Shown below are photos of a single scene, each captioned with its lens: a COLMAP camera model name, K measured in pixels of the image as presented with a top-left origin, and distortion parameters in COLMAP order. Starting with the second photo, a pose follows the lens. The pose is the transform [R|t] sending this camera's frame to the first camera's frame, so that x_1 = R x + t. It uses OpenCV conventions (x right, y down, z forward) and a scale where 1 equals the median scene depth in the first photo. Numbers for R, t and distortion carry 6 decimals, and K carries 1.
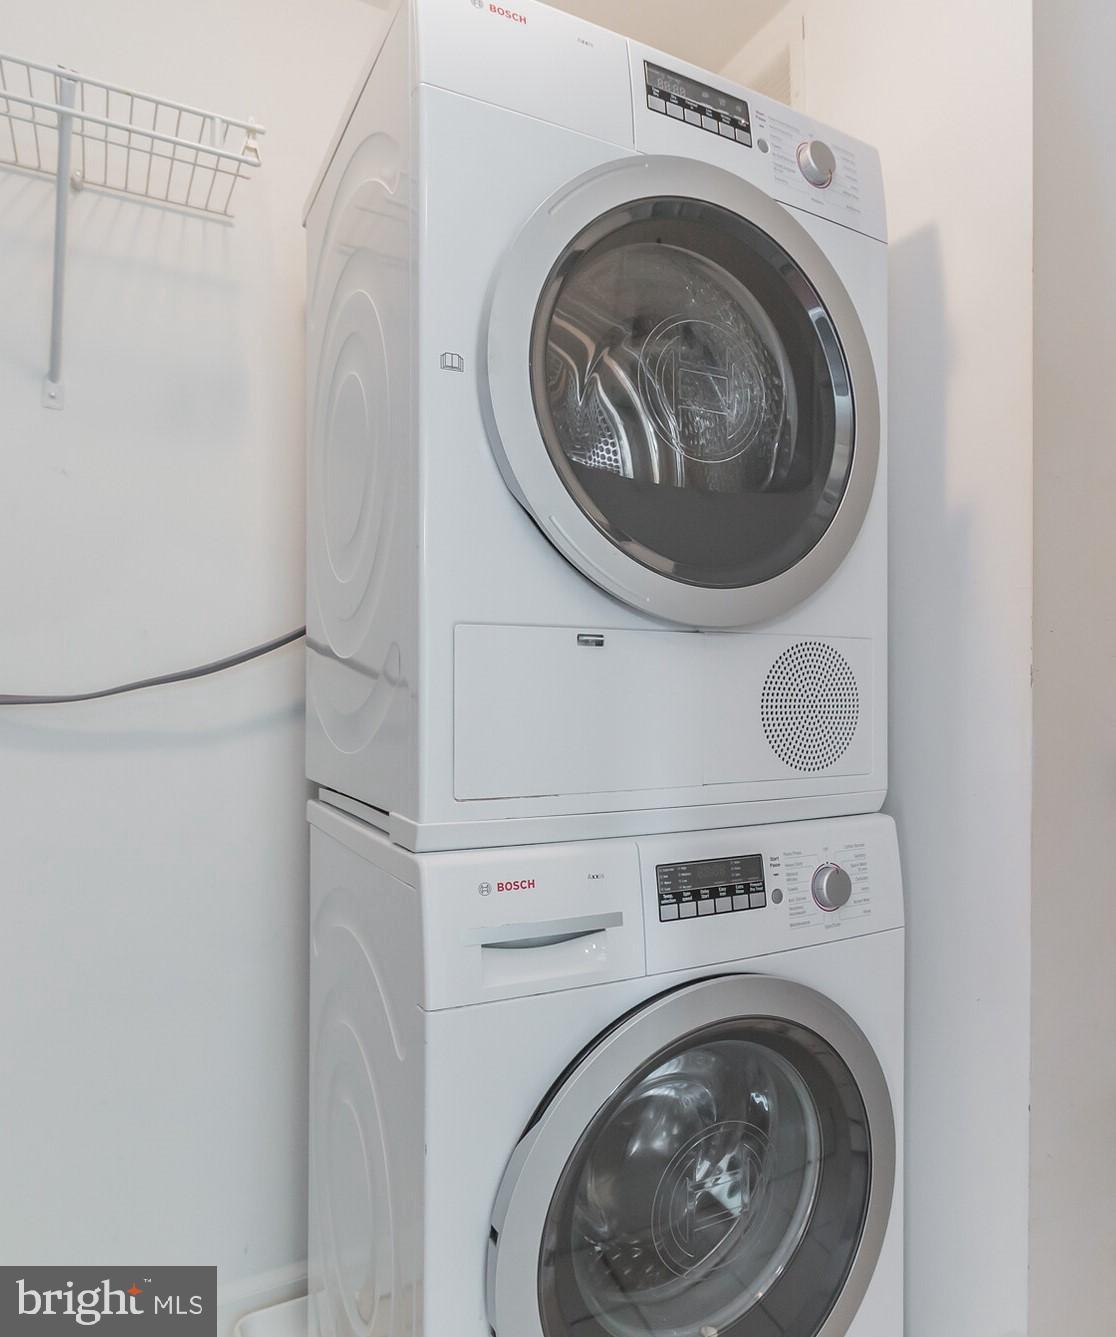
lens RADIAL K [[721.5, 0, 558.0], [0, 721.5, 727.2], [0, 0, 1]] dist [-0.002565, -0.001826]
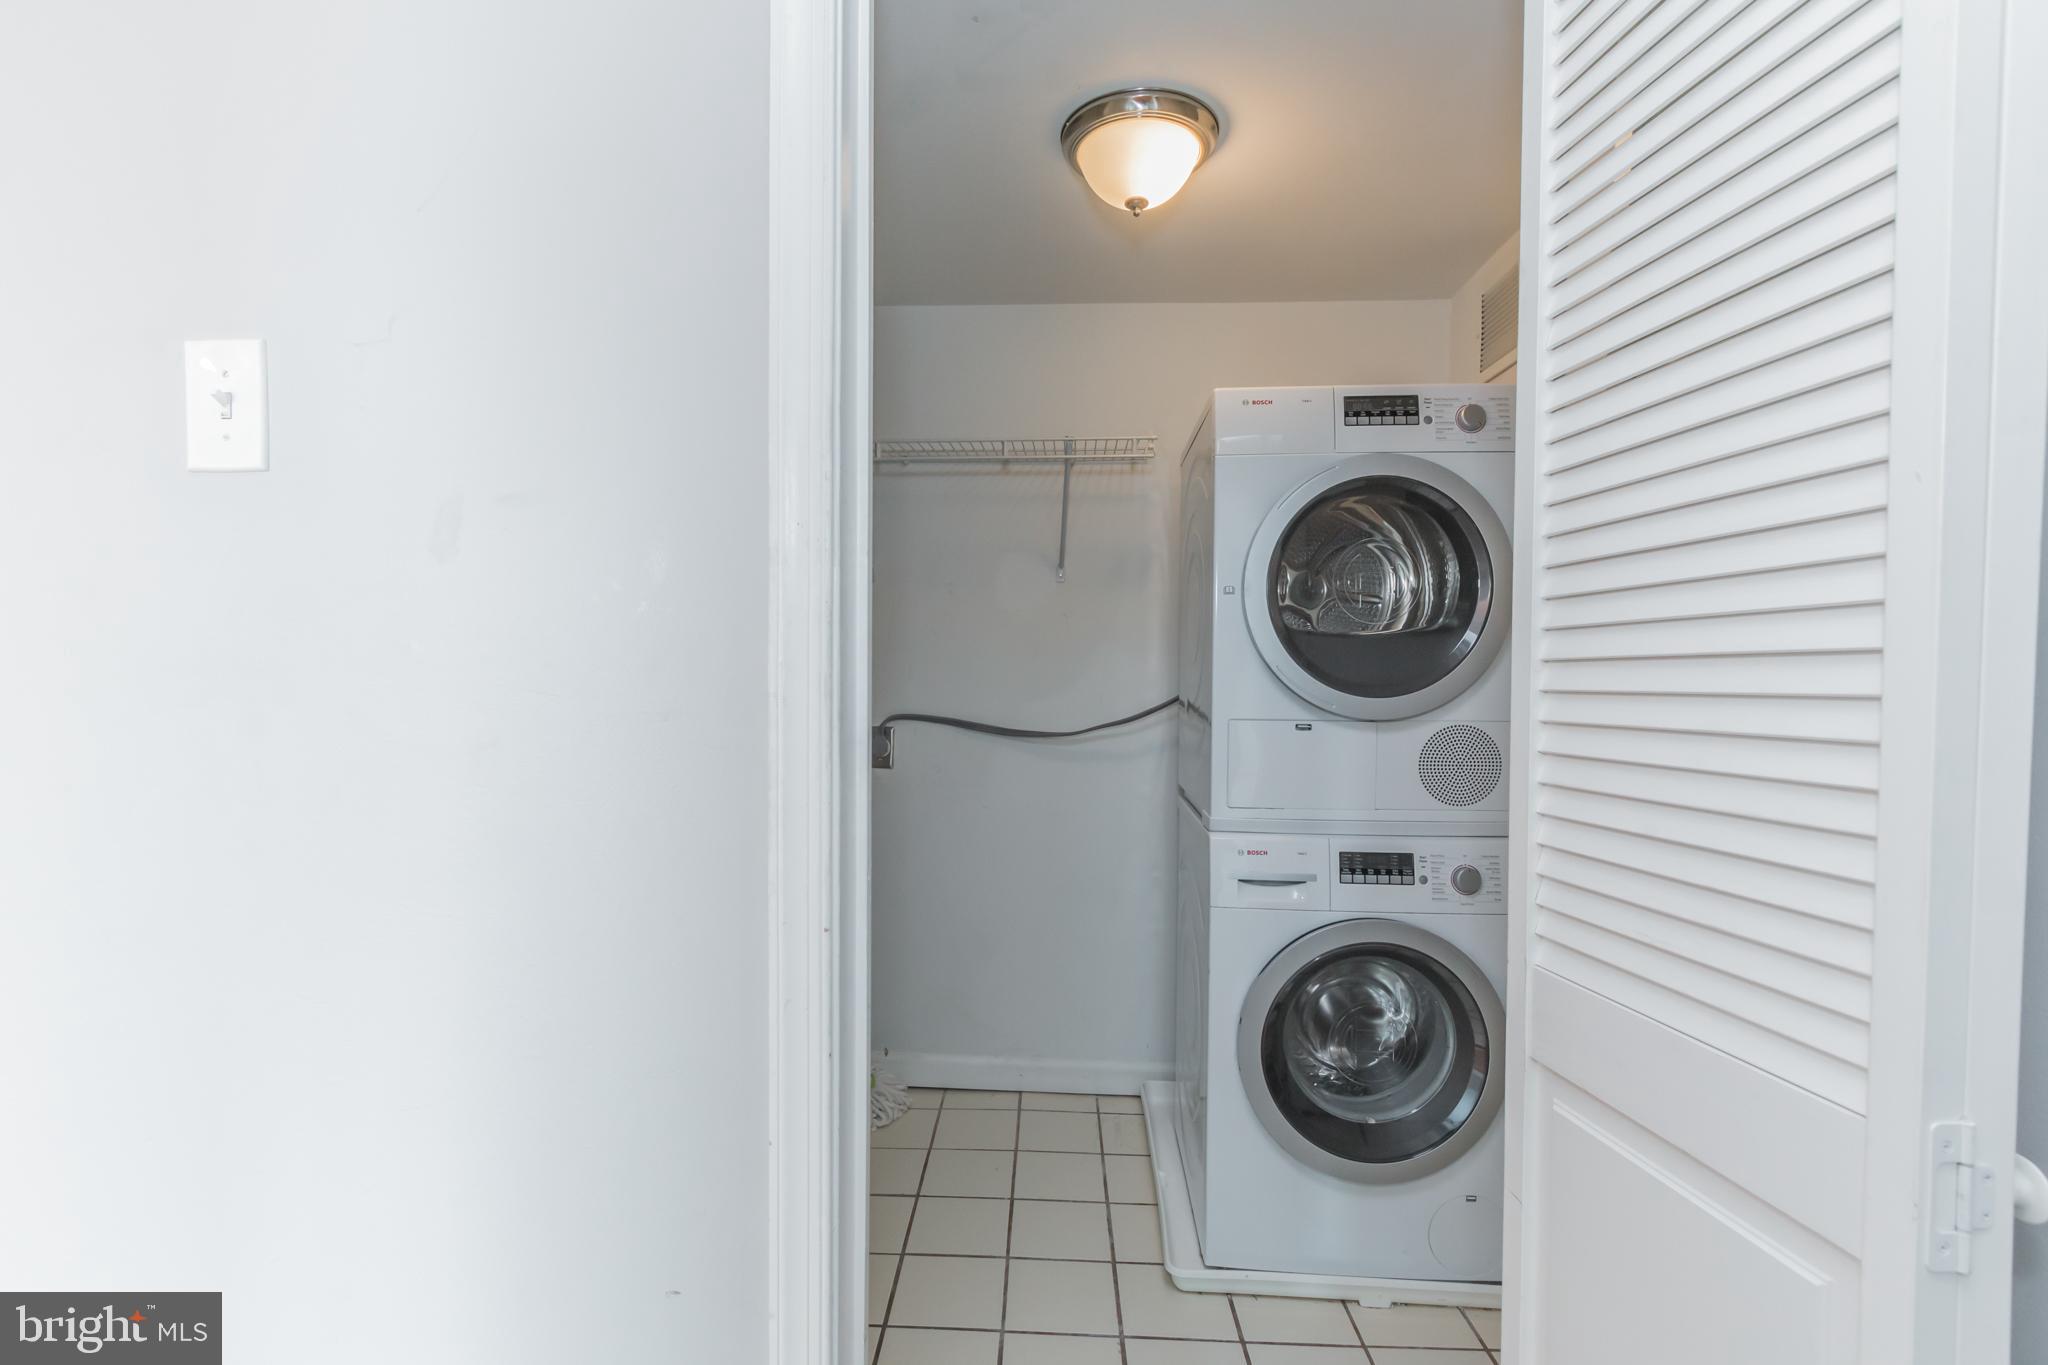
lens RADIAL K [[956.7, 0, 1019.7], [0, 956.7, 702.0], [0, 0, 1]] dist [0.001618, -0.000233]
pose [[0.807349, 0.014462, -0.589897, 0.867095], [-0.009128, 0.999886, 0.012021, -0.198224], [0.590004, -0.004320, 0.807389, -1.360375]]
